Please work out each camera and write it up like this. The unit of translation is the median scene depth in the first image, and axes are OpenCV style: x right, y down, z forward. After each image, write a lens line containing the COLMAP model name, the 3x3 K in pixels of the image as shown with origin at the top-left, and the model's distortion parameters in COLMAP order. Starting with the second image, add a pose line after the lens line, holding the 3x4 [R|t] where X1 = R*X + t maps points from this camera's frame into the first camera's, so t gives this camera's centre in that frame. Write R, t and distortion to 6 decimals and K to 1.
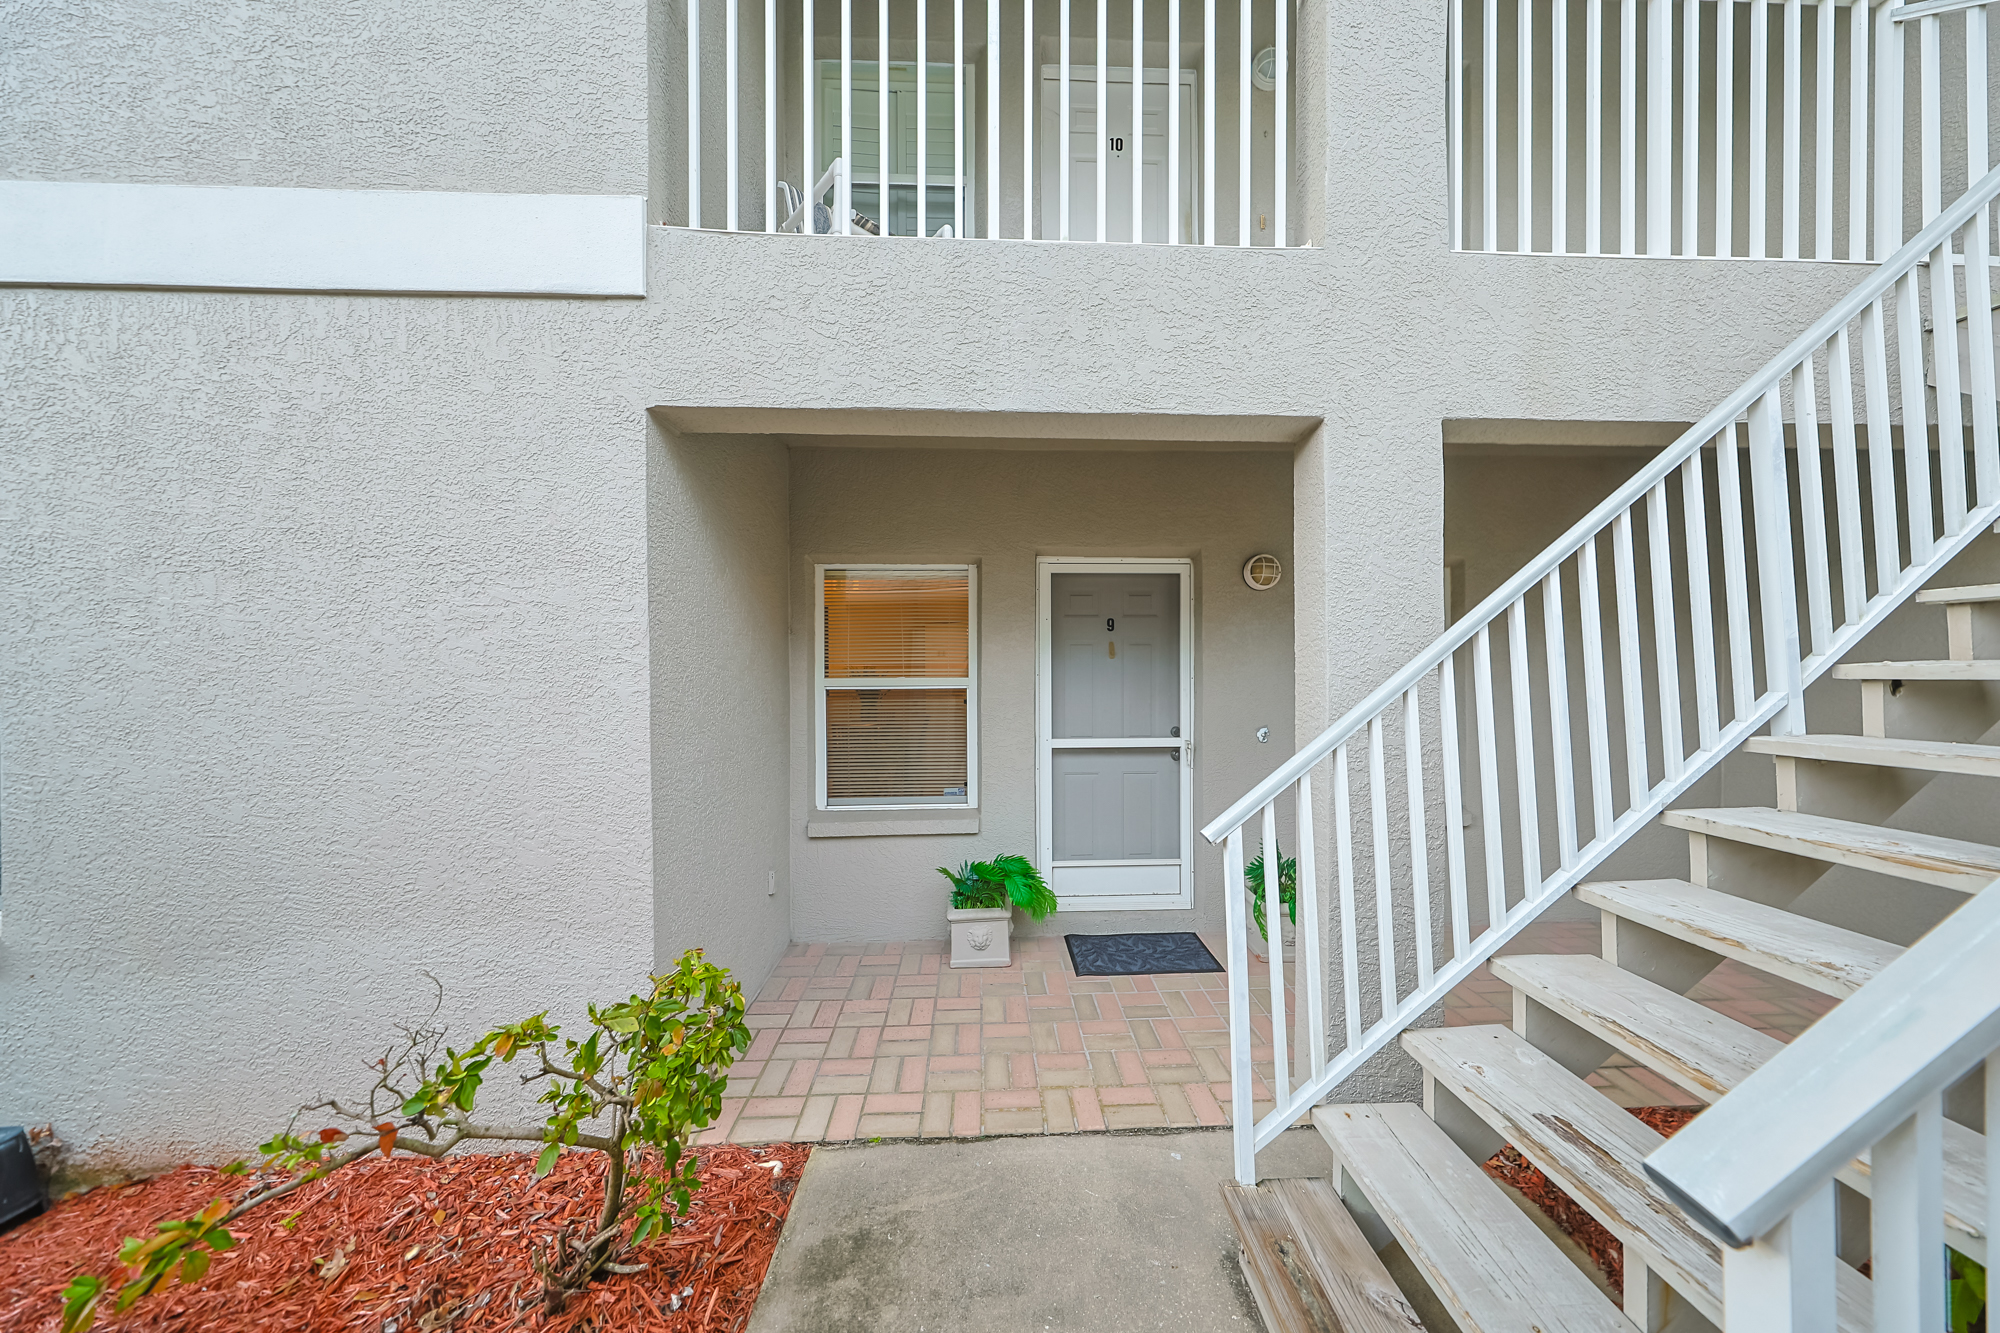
lens RADIAL K [[606.1, 0, 1000.1], [0, 606.1, 672.3], [0, 0, 1]] dist [0.000049, 0.000100]
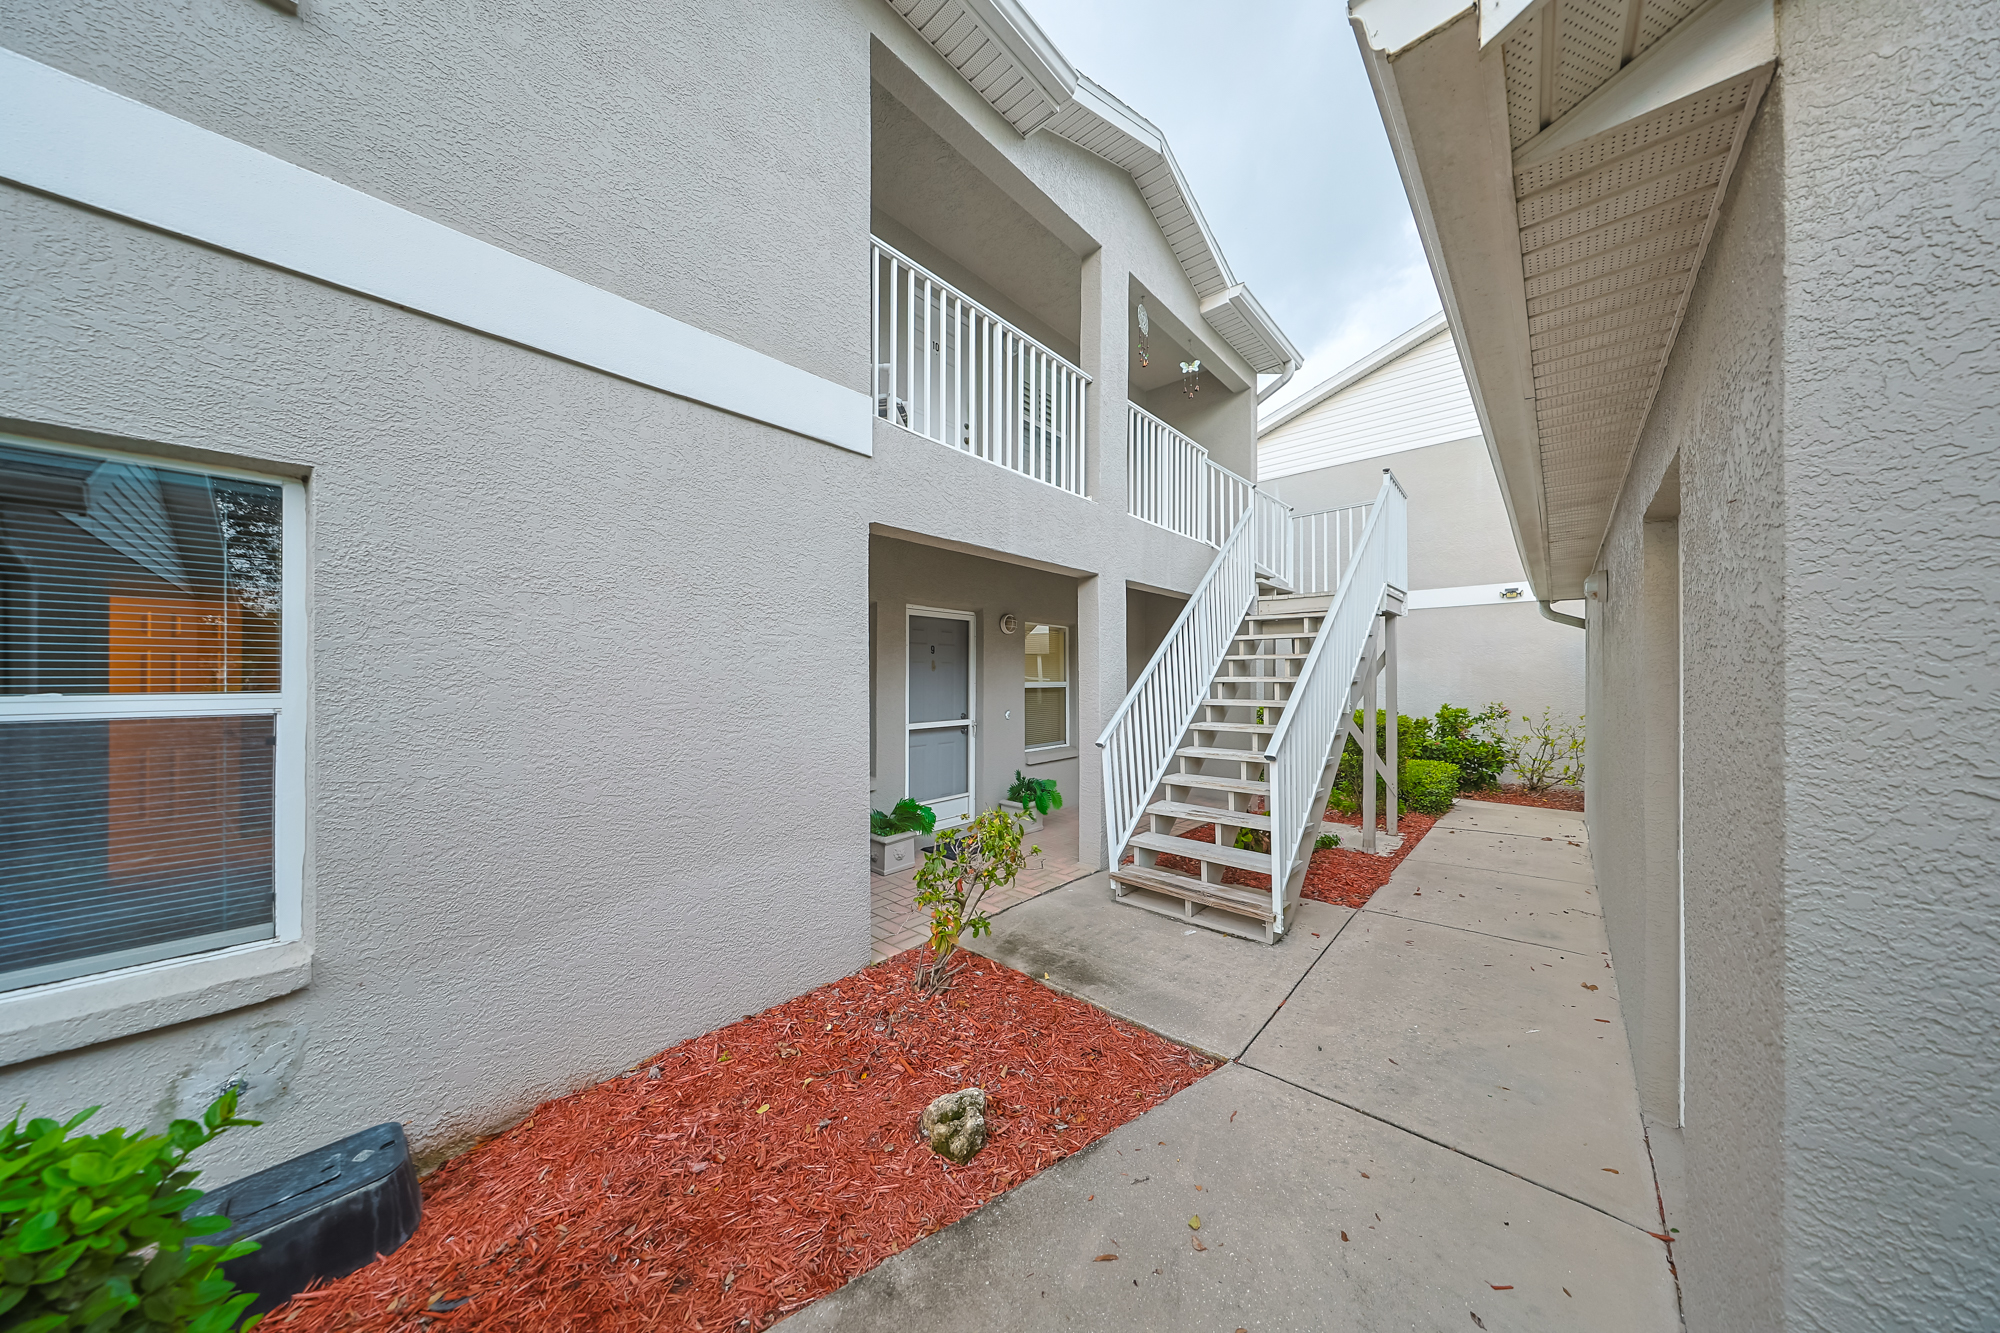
lens RADIAL K [[606.1, 0, 1000.1], [0, 606.1, 672.3], [0, 0, 1]] dist [0.000049, 0.000100]
pose [[0.707028, 0.009529, 0.707121, -1.528387], [0.000366, 0.999904, -0.013841, 0.003396], [-0.707185, 0.010045, 0.706957, -0.441583]]
